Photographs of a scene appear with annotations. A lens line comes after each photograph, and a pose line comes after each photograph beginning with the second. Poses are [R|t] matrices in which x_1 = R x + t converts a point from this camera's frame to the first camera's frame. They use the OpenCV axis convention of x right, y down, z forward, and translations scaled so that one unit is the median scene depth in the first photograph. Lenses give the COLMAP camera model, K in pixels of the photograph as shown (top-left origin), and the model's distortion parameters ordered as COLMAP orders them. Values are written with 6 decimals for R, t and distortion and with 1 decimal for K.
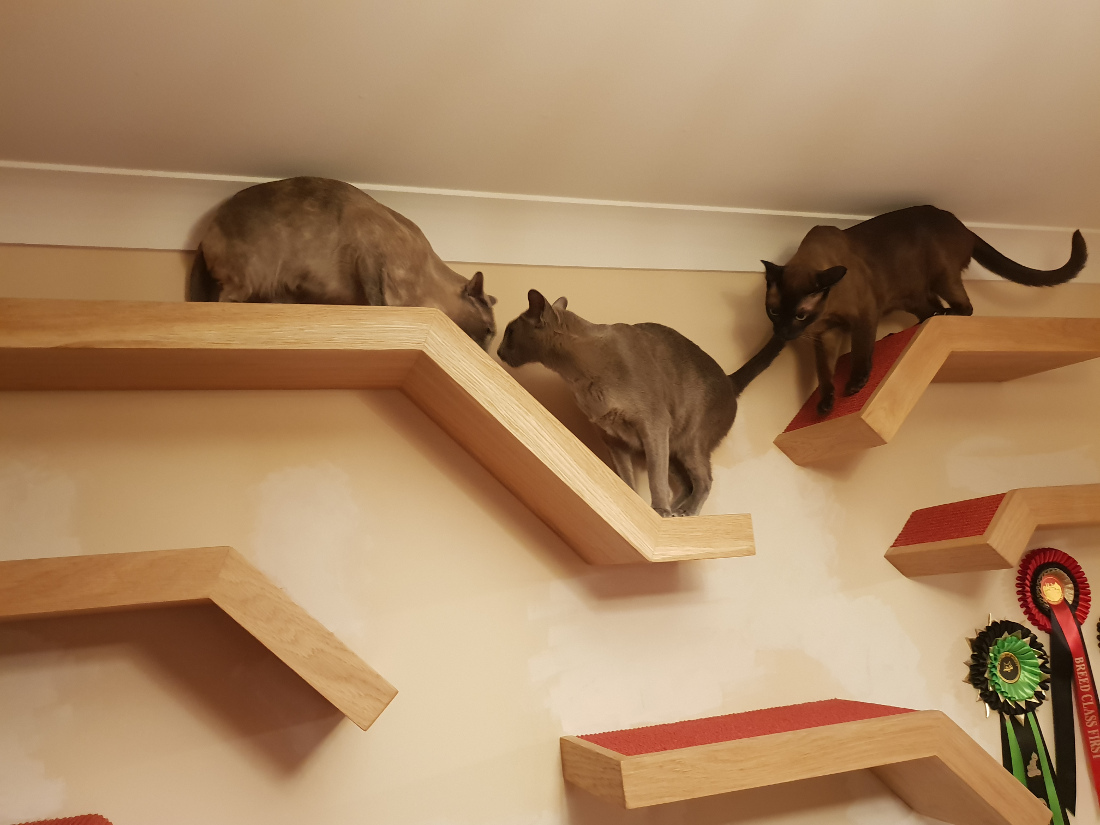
lens RADIAL K [[857.1, 0, 595.1], [0, 857.1, 413.4], [0, 0, 1]] dist [0.043344, 0.001003]
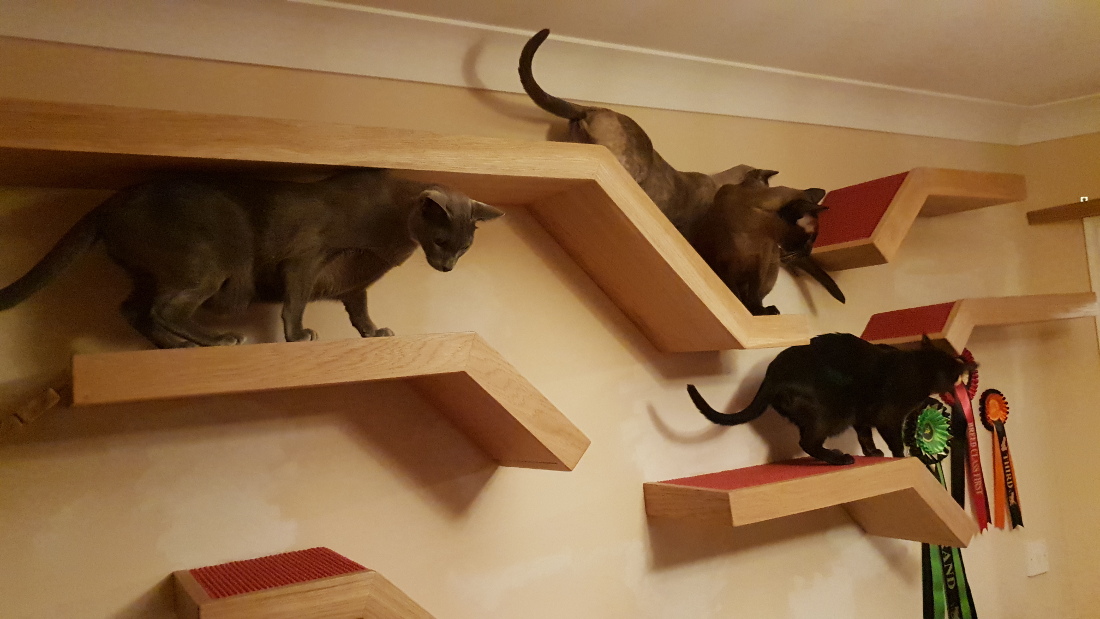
lens RADIAL K [[852.4, 0, 529.0], [0, 852.4, 308.9], [0, 0, 1]] dist [0.098281, -0.003769]
pose [[0.975017, 0.016193, 0.221538, -0.478088], [-0.038167, 0.994719, 0.095273, -0.001030], [-0.218826, -0.101348, 0.970486, -0.176291]]
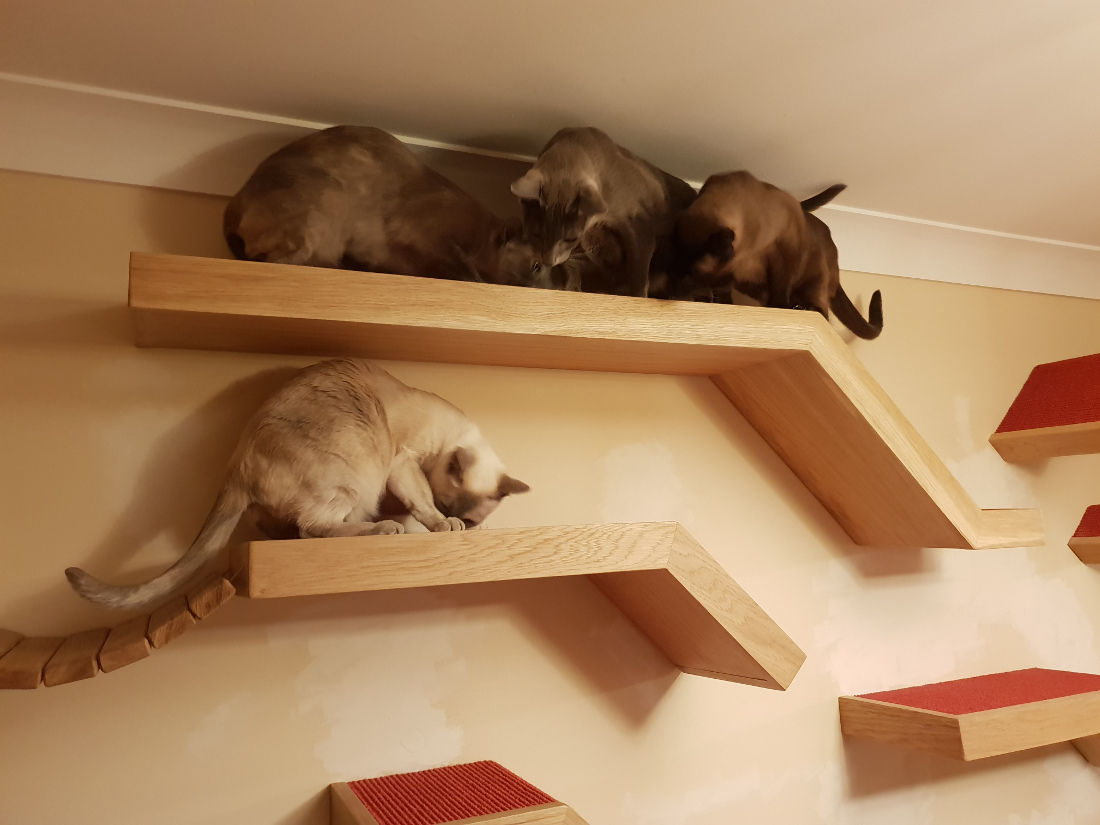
lens RADIAL K [[838.3, 0, 551.0], [0, 838.3, 426.0], [0, 0, 1]] dist [0.259308, -0.421923]
pose [[0.986864, 0.051196, 0.153230, -0.580846], [-0.059742, 0.996874, 0.051698, -0.012532], [-0.150104, -0.060174, 0.986837, -0.033437]]
